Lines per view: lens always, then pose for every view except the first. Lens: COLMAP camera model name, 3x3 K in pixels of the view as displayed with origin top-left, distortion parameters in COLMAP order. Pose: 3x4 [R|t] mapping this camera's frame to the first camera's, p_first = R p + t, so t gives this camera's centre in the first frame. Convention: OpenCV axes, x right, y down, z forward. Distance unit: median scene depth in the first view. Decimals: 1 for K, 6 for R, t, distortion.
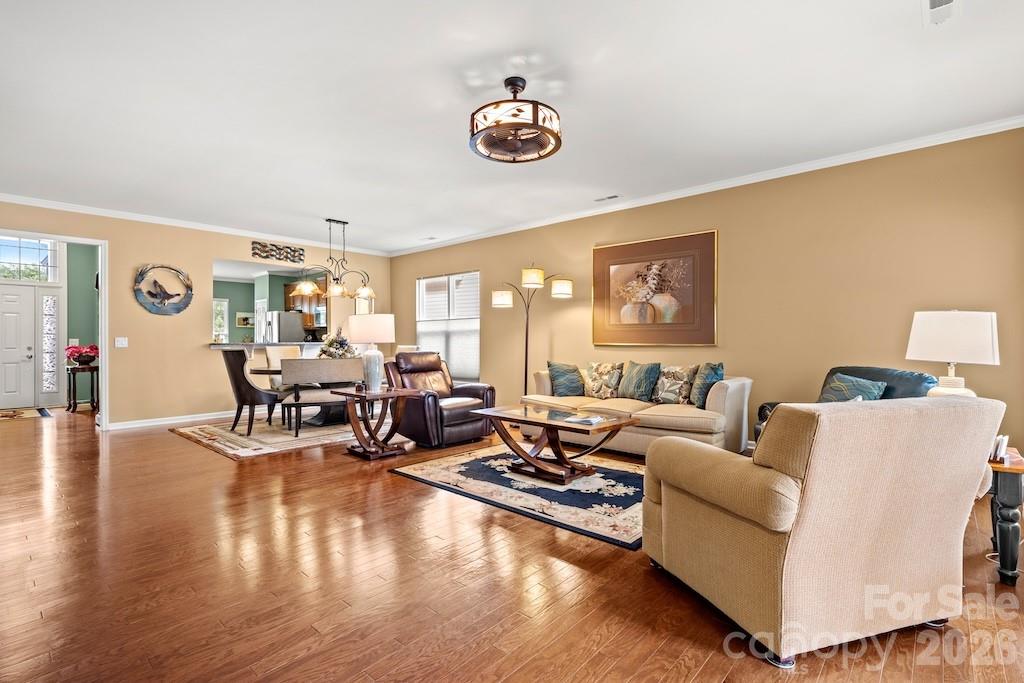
lens RADIAL K [[482.7, 0, 524.9], [0, 482.7, 339.7], [0, 0, 1]] dist [-0.004685, 0.000833]
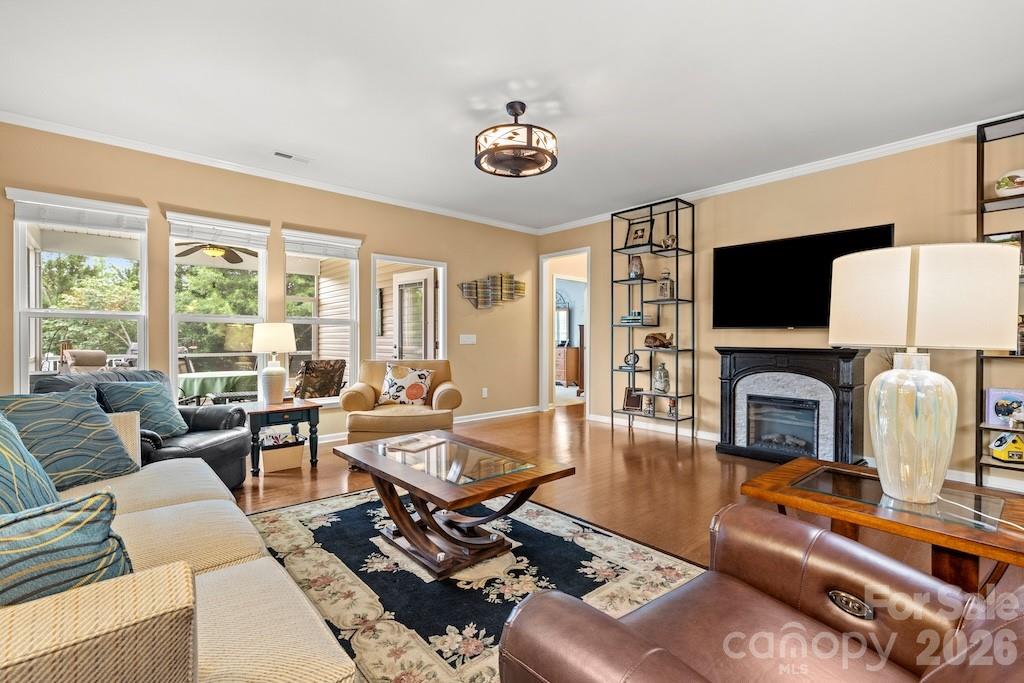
lens RADIAL K [[461.3, 0, 512.9], [0, 461.3, 339.4], [0, 0, 1]] dist [-0.007552, 0.001187]
pose [[-0.990957, 0.003127, 0.134146, -0.084742], [0.003141, 0.999995, -0.000103, 0.001184], [-0.134145, 0.000319, -0.990962, 1.131968]]
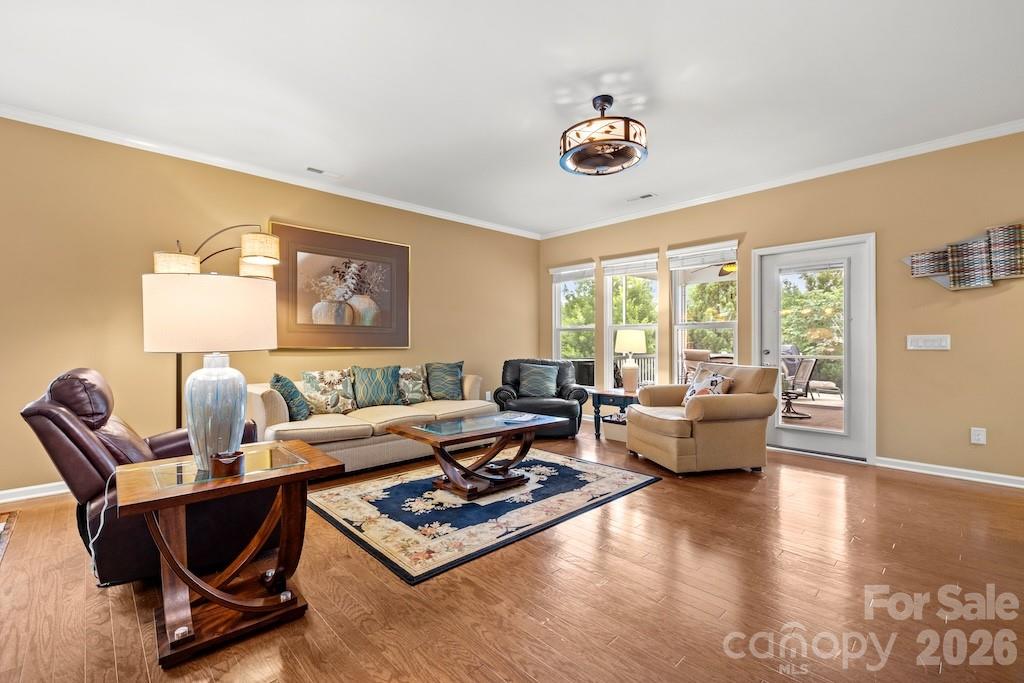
lens RADIAL K [[437.8, 0, 504.4], [0, 437.8, 342.2], [0, 0, 1]] dist [0.001939, -0.001069]
pose [[0.102559, 0.002566, 0.994724, -0.554312], [0.000007, 0.999997, -0.002580, 0.001433], [-0.994727, 0.000271, 0.102559, 0.617146]]
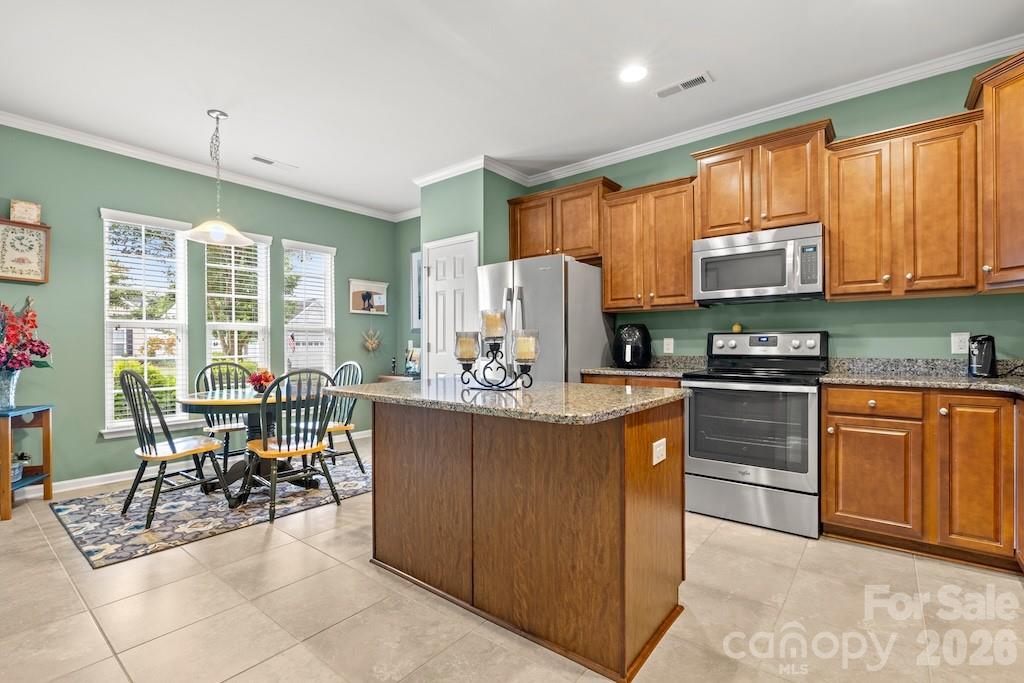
lens RADIAL K [[461.3, 0, 509.9], [0, 461.3, 347.8], [0, 0, 1]] dist [-0.007552, 0.001187]
pose [[0.998990, 0.000589, 0.044931, -1.053226], [-0.000970, 0.999964, 0.008458, 0.005560], [-0.044924, -0.008493, 0.998954, 1.270177]]
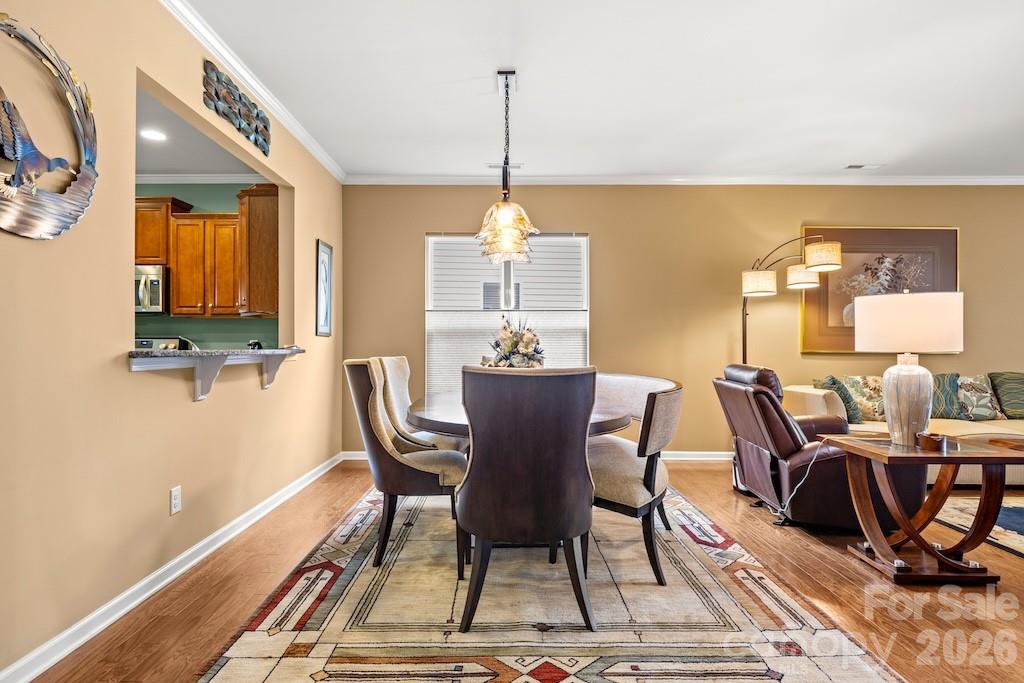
lens RADIAL K [[536.2, 0, 519.1], [0, 536.2, 343.3], [0, 0, 1]] dist [-0.002122, 0.001267]
pose [[0.749796, 0.007565, 0.661626, -0.838052], [-0.003987, 0.999968, -0.006915, 0.003976], [-0.661657, 0.002547, 0.749802, 0.722367]]
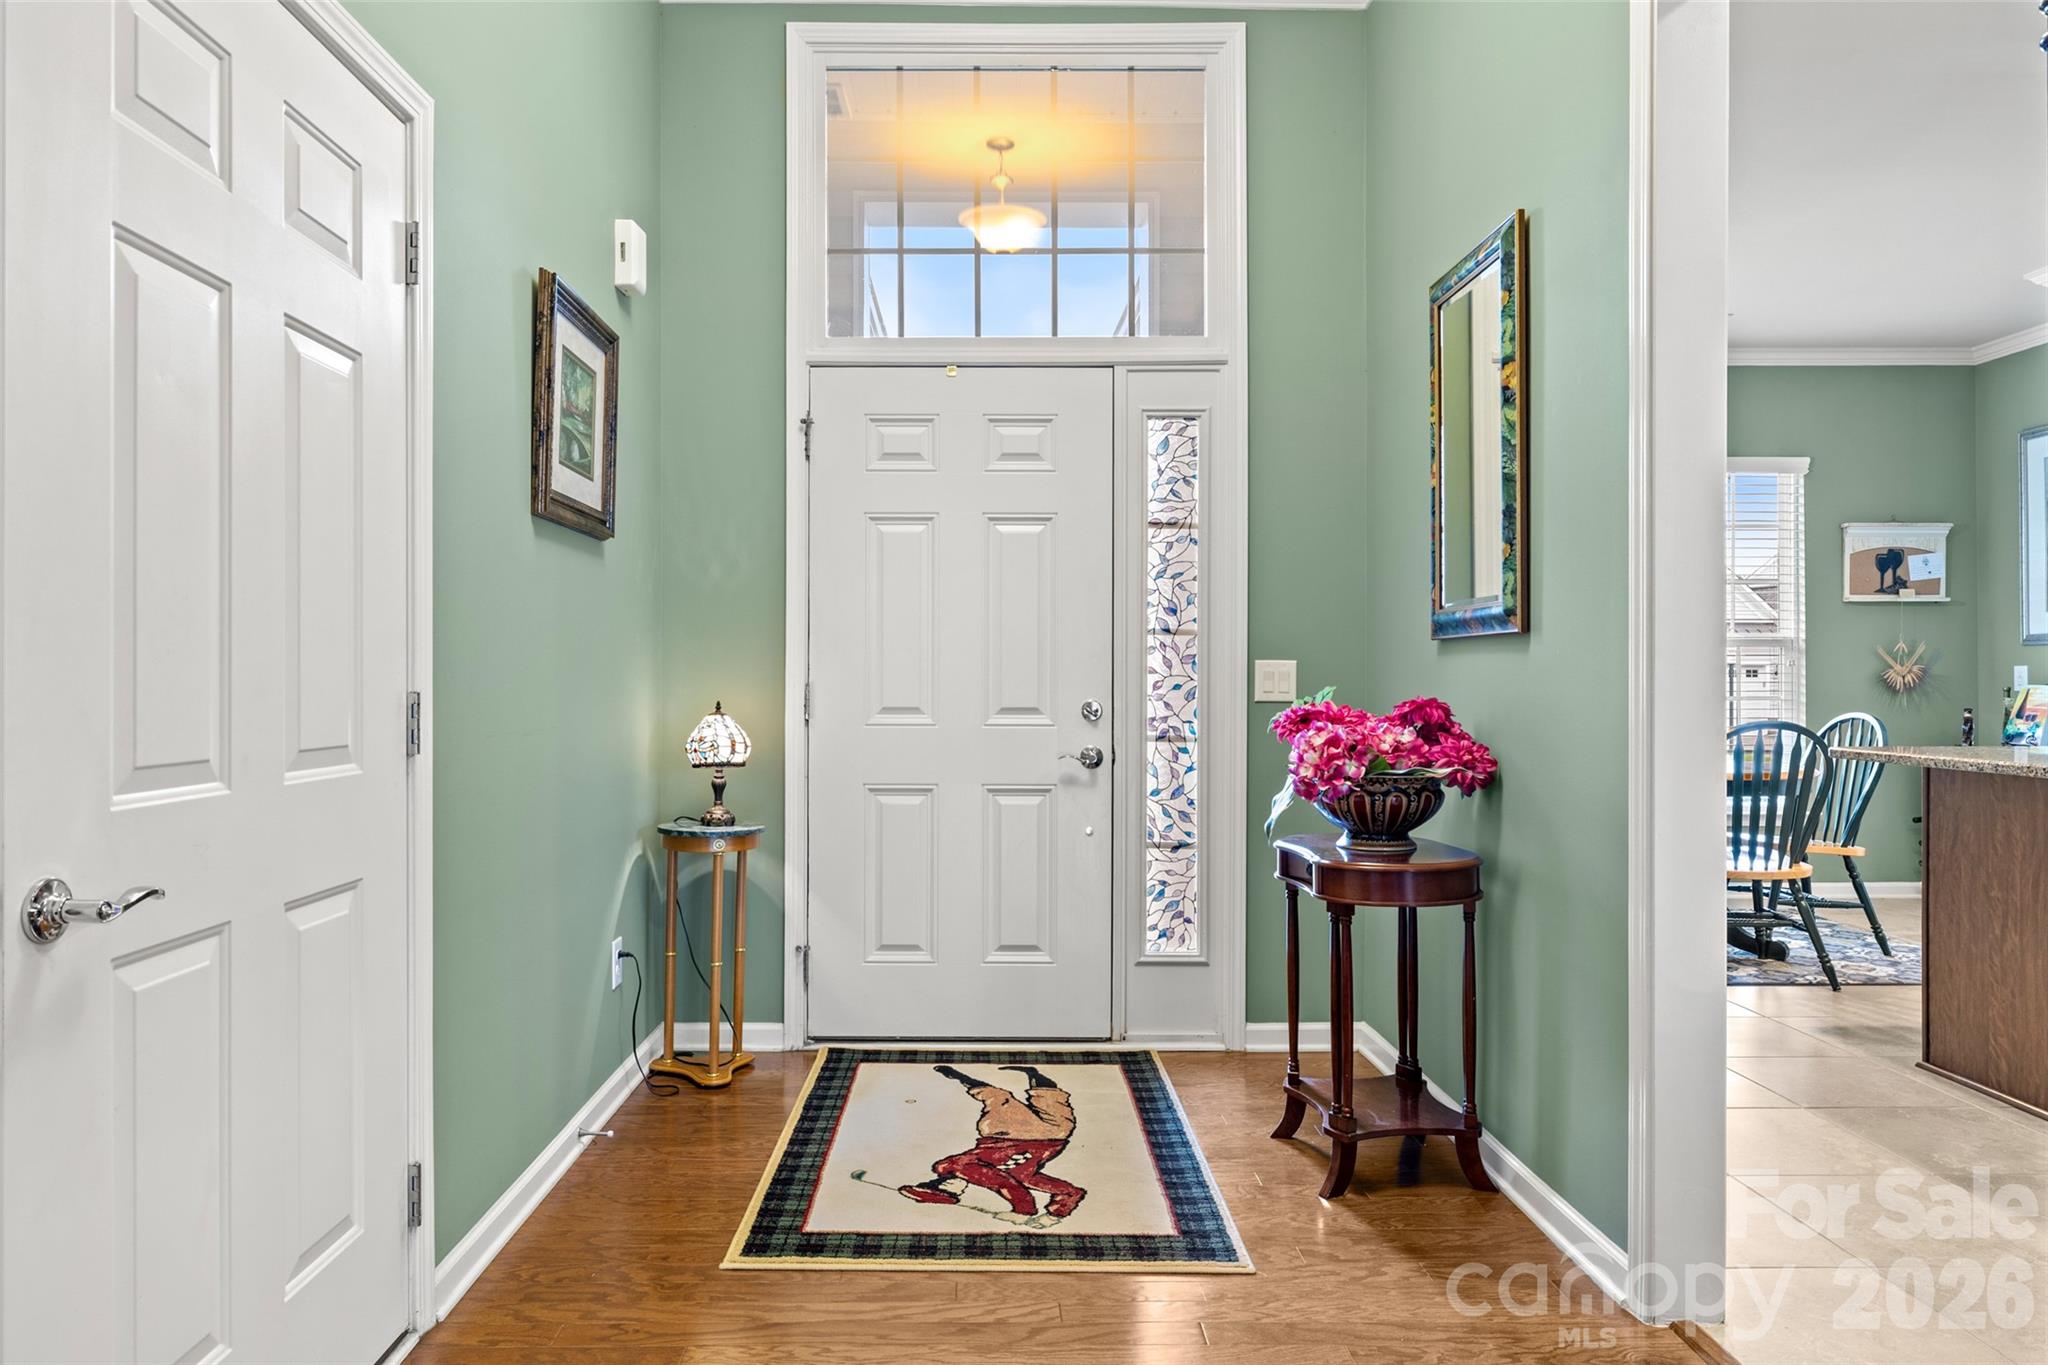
lens RADIAL K [[1245.7, 0, 1012.6], [0, 1245.7, 676.0], [0, 0, 1]] dist [-0.000468, -0.000126]
pose [[0.656591, 0.003212, -0.754240, -0.990896], [-0.000690, 0.999993, 0.003658, 0.003805], [0.754247, -0.001881, 0.656588, 0.953310]]
